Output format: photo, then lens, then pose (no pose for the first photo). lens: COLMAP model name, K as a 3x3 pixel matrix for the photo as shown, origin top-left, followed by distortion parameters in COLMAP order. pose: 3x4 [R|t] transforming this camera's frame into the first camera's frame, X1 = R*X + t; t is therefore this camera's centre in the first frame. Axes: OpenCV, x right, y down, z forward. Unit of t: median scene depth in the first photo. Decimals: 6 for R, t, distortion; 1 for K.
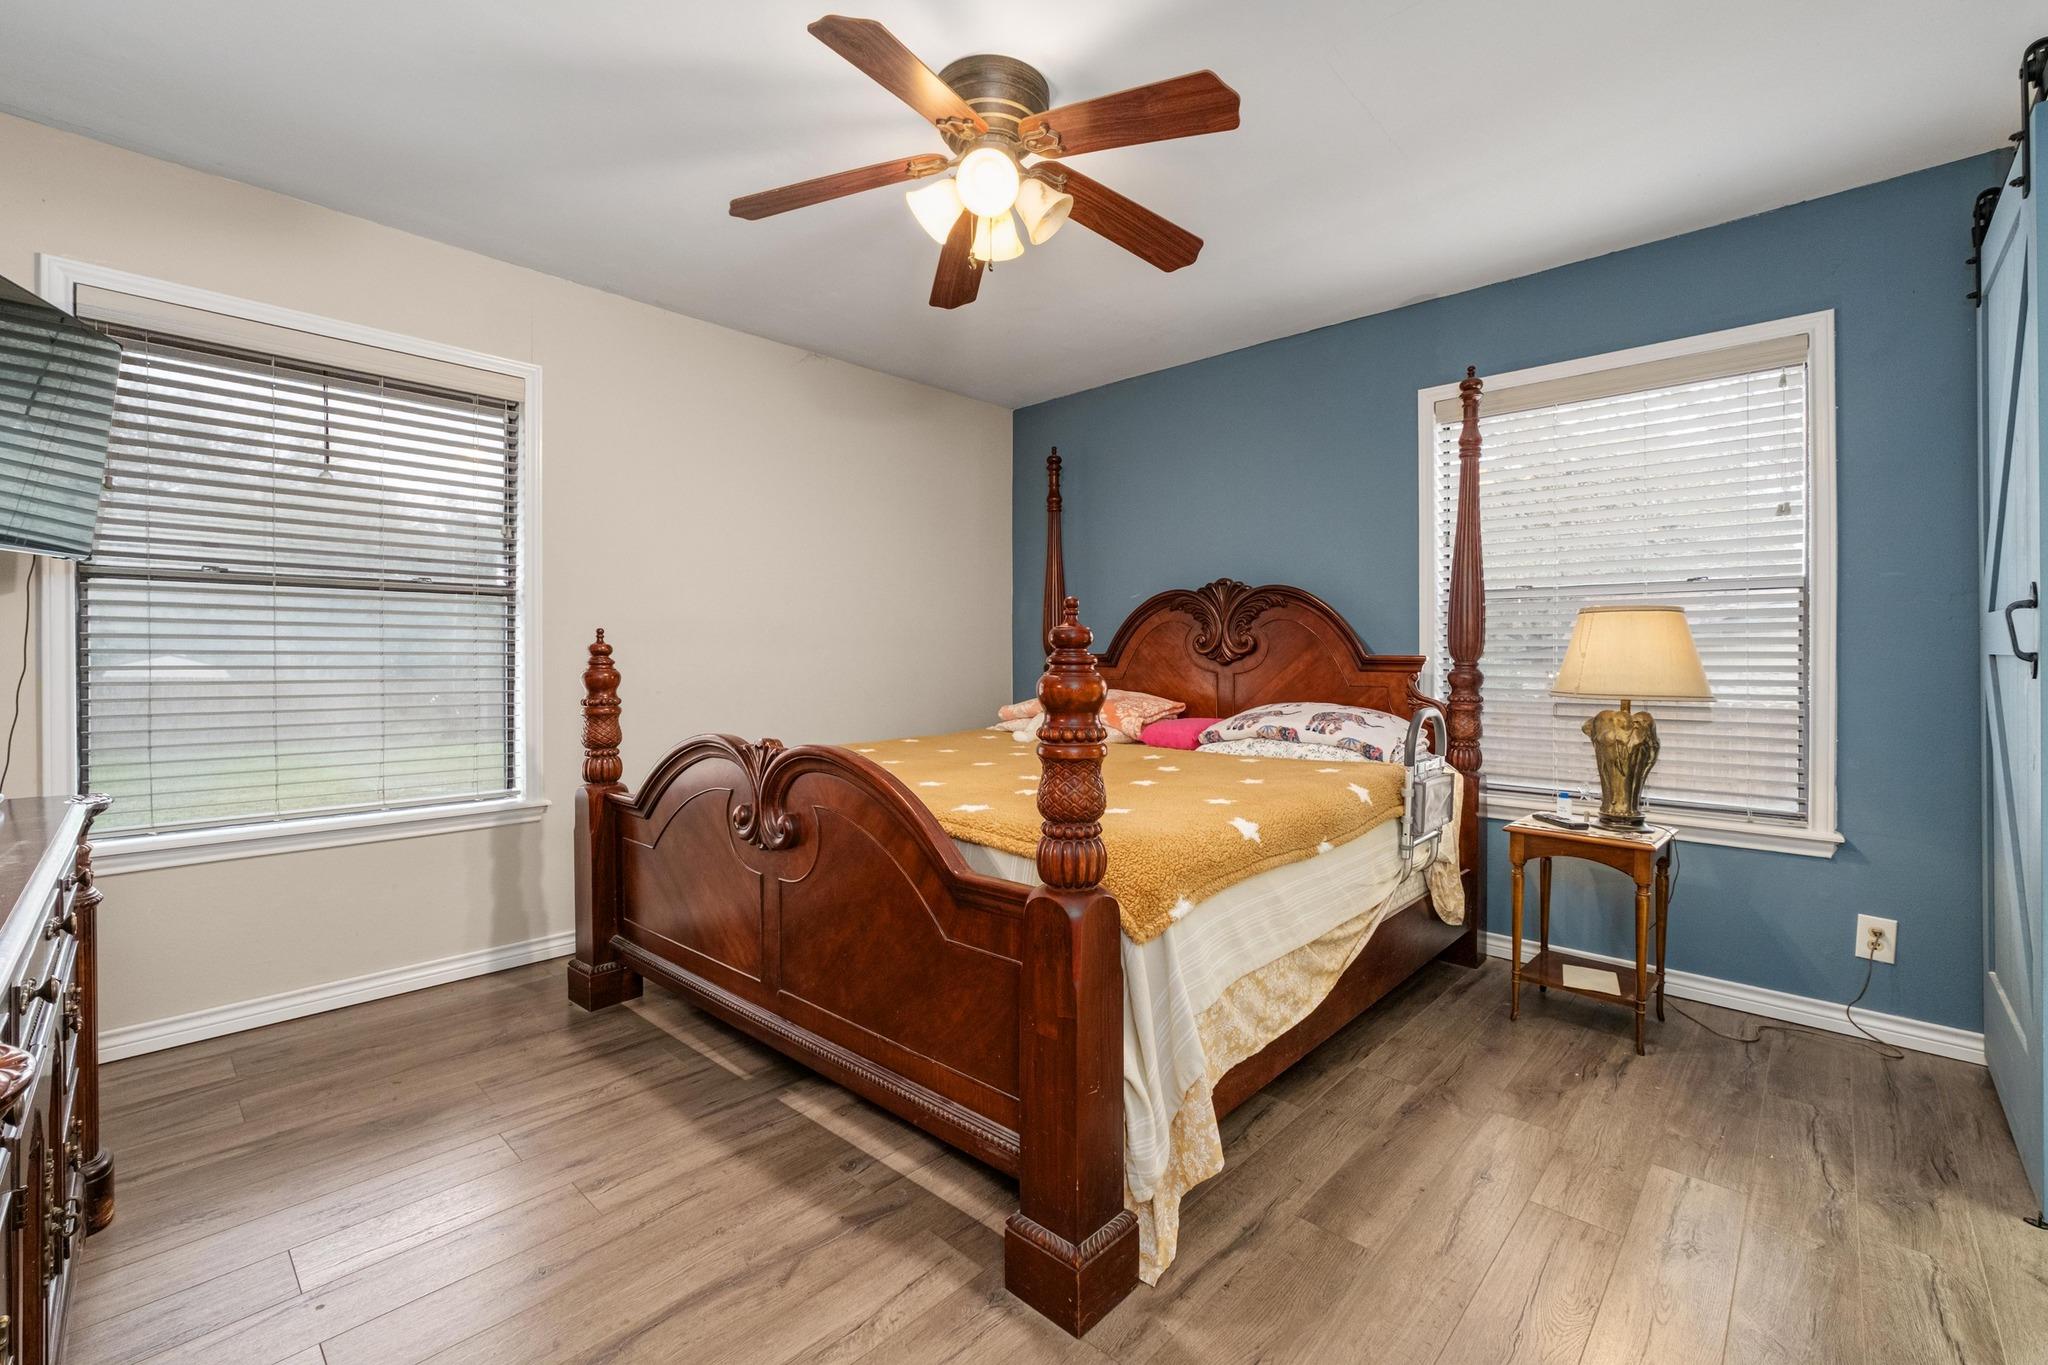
lens RADIAL K [[861.9, 0, 1026.5], [0, 861.9, 661.8], [0, 0, 1]] dist [-0.000728, 0.000754]
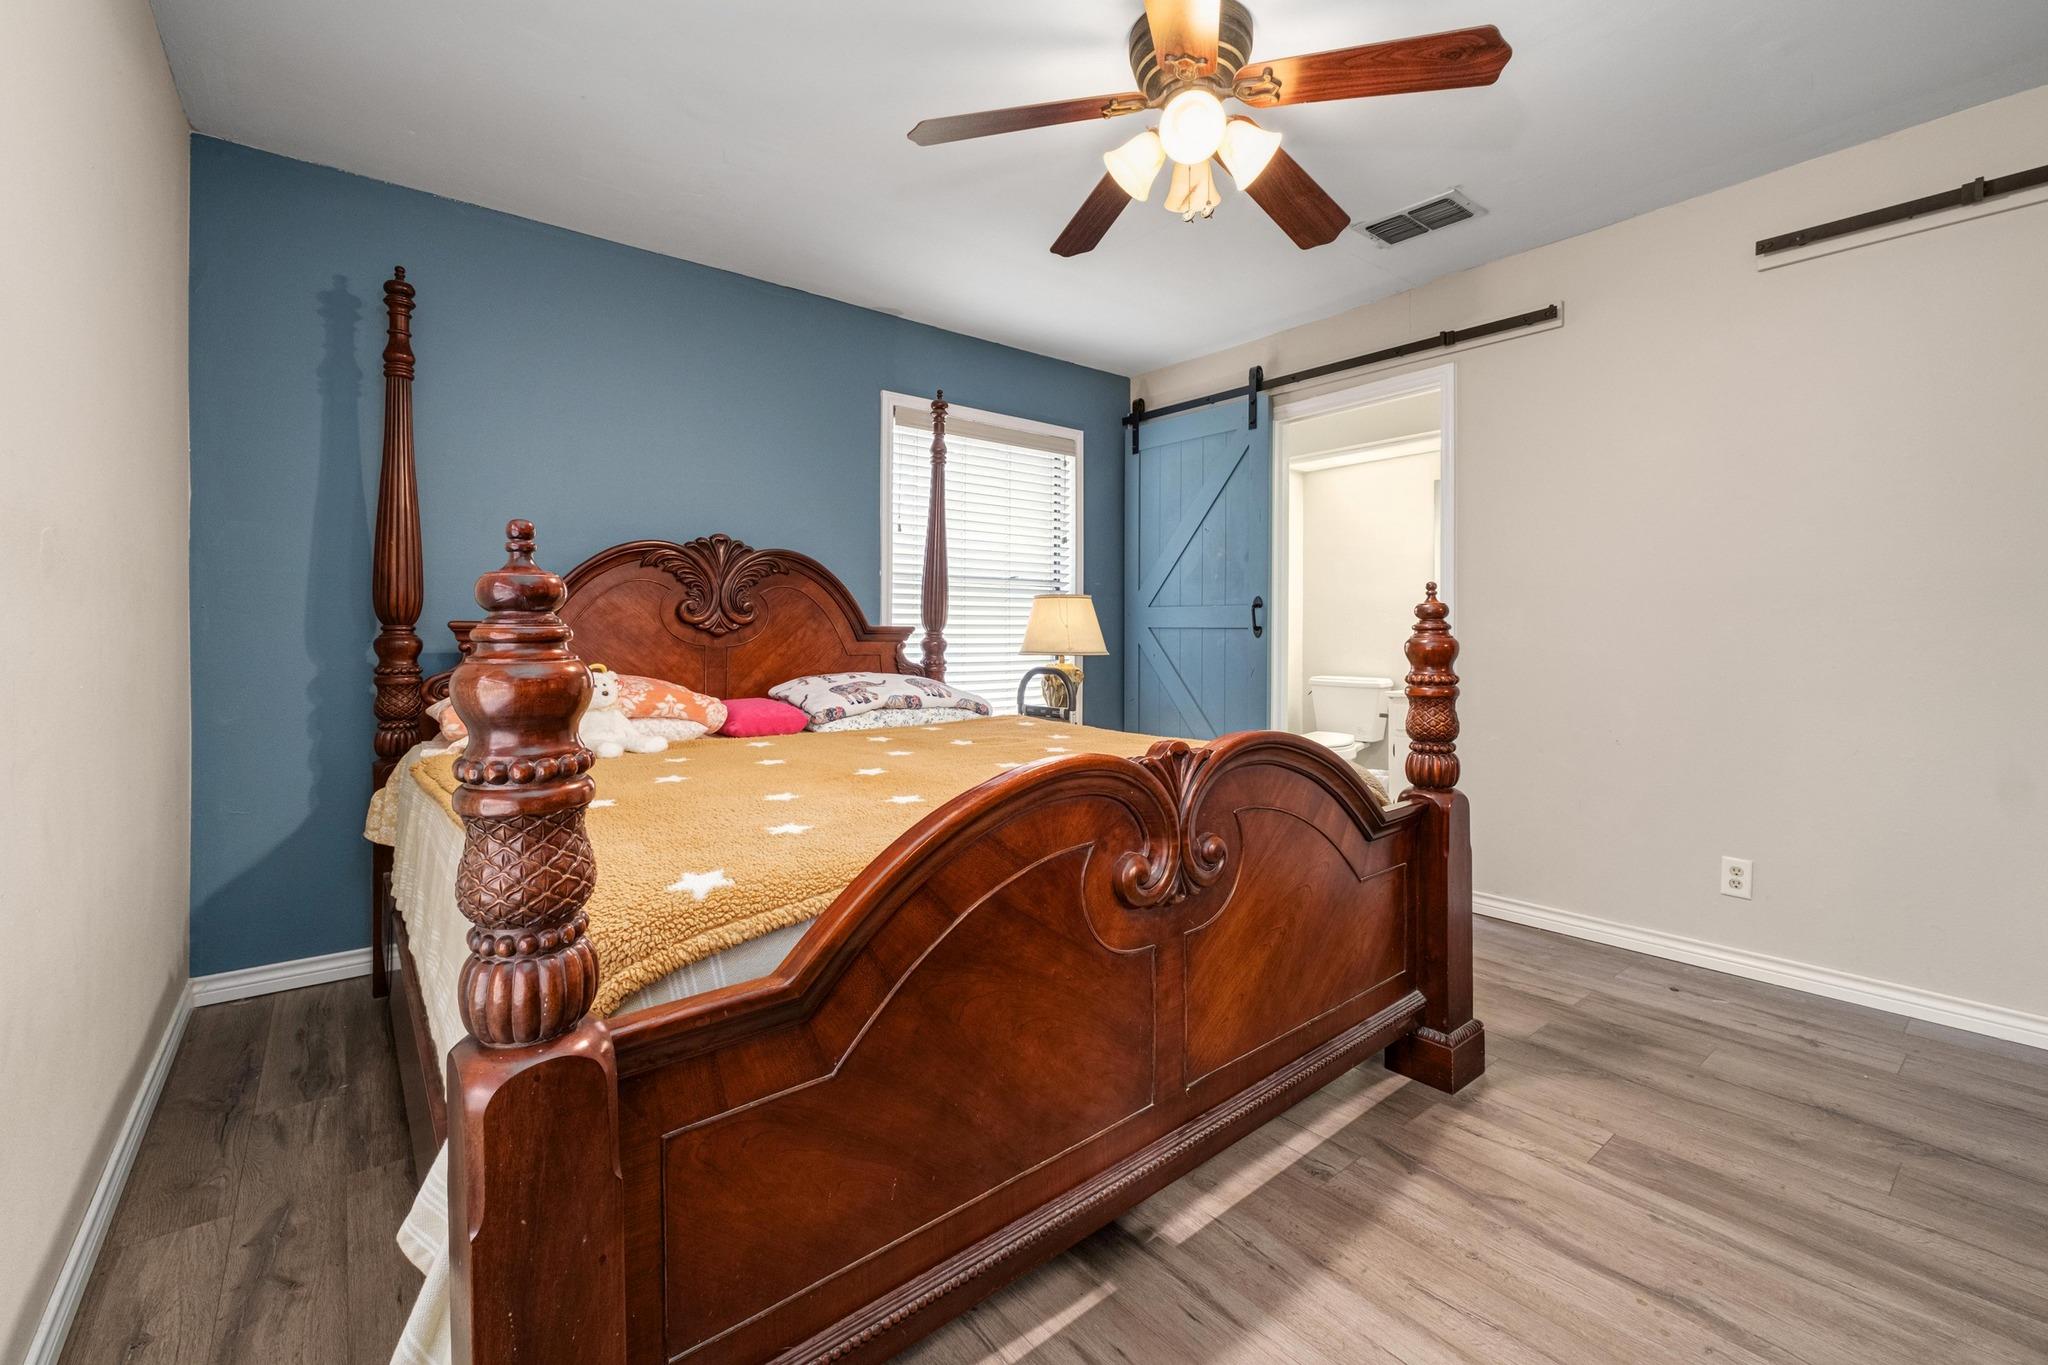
lens RADIAL K [[861.9, 0, 1044.3], [0, 861.9, 639.3], [0, 0, 1]] dist [-0.000728, 0.000754]
pose [[0.135402, -0.010009, 0.990740, -1.001046], [0.007520, 0.999931, 0.009074, 0.001622], [-0.990762, 0.006222, 0.135468, 1.010708]]
